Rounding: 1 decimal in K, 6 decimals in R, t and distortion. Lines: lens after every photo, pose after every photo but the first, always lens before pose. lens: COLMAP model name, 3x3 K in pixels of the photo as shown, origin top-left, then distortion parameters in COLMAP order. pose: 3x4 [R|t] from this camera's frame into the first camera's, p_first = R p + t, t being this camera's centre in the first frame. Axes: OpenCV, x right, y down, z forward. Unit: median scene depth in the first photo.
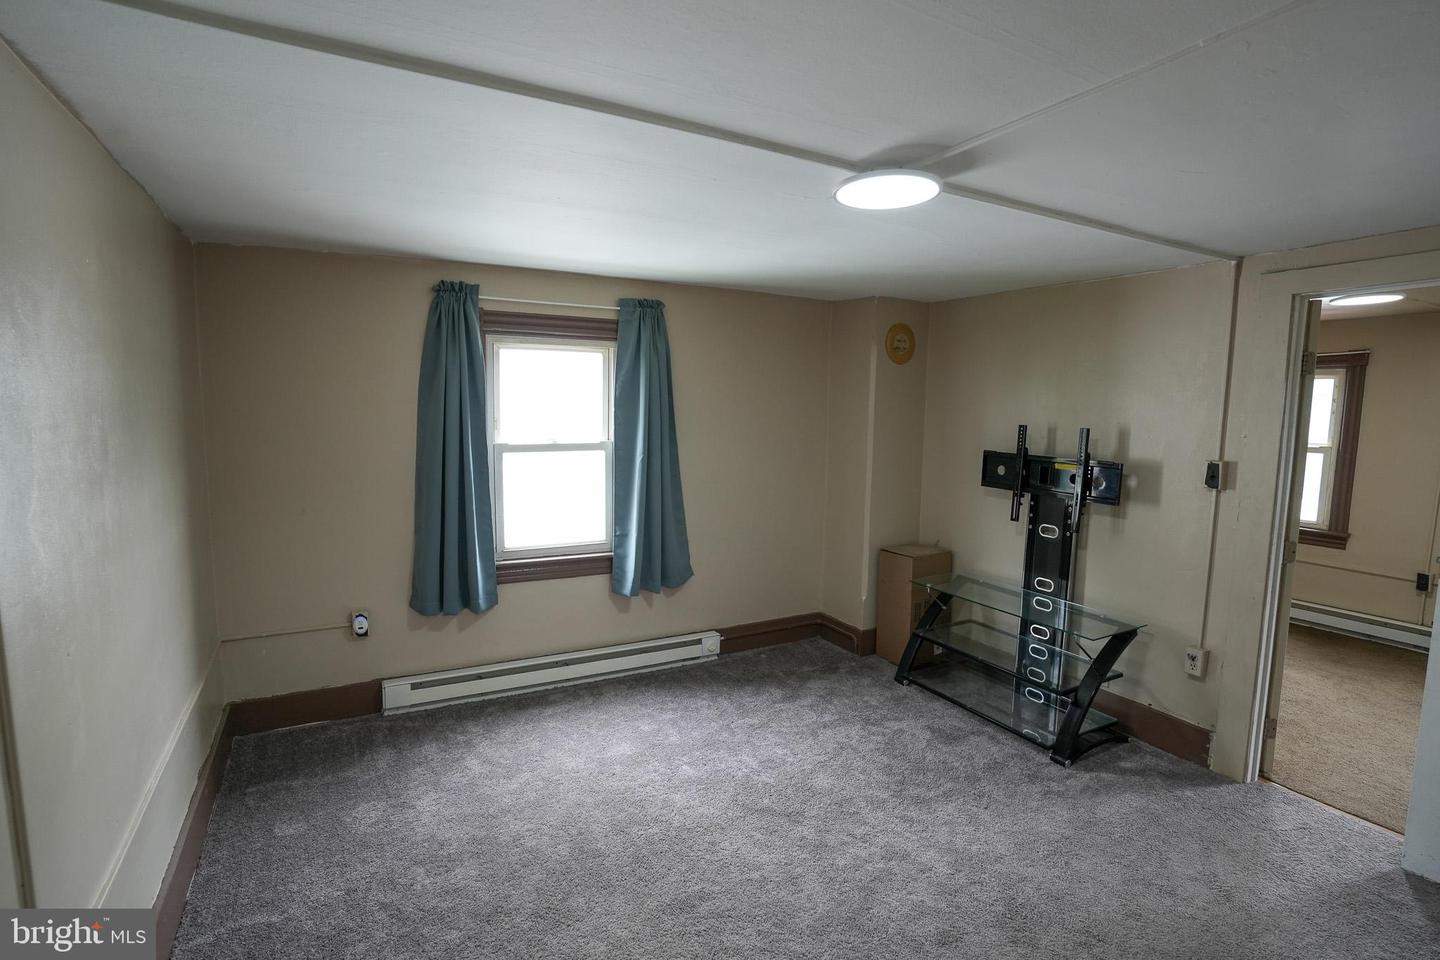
lens RADIAL K [[688.8, 0, 726.3], [0, 688.8, 481.9], [0, 0, 1]] dist [-0.064212, 0.021074]
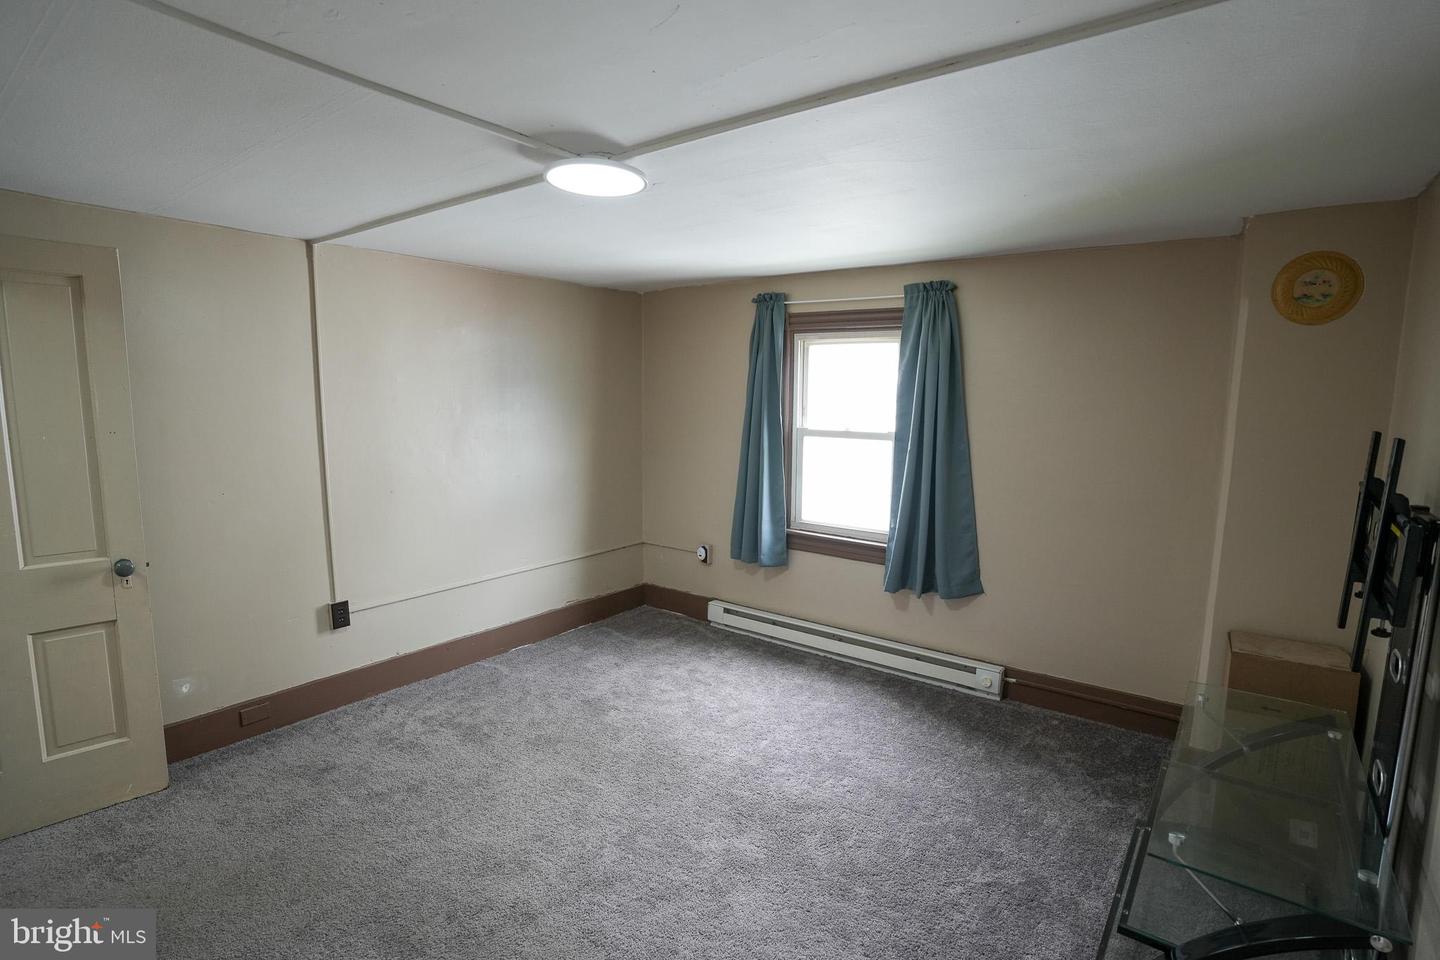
lens RADIAL K [[702.7, 0, 720.9], [0, 702.7, 480.0], [0, 0, 1]] dist [-0.088071, 0.042883]
pose [[0.411683, 0.102610, -0.905532, 0.653256], [-0.107619, 0.992162, 0.063500, -0.027986], [0.904950, 0.071310, 0.419499, 0.367526]]
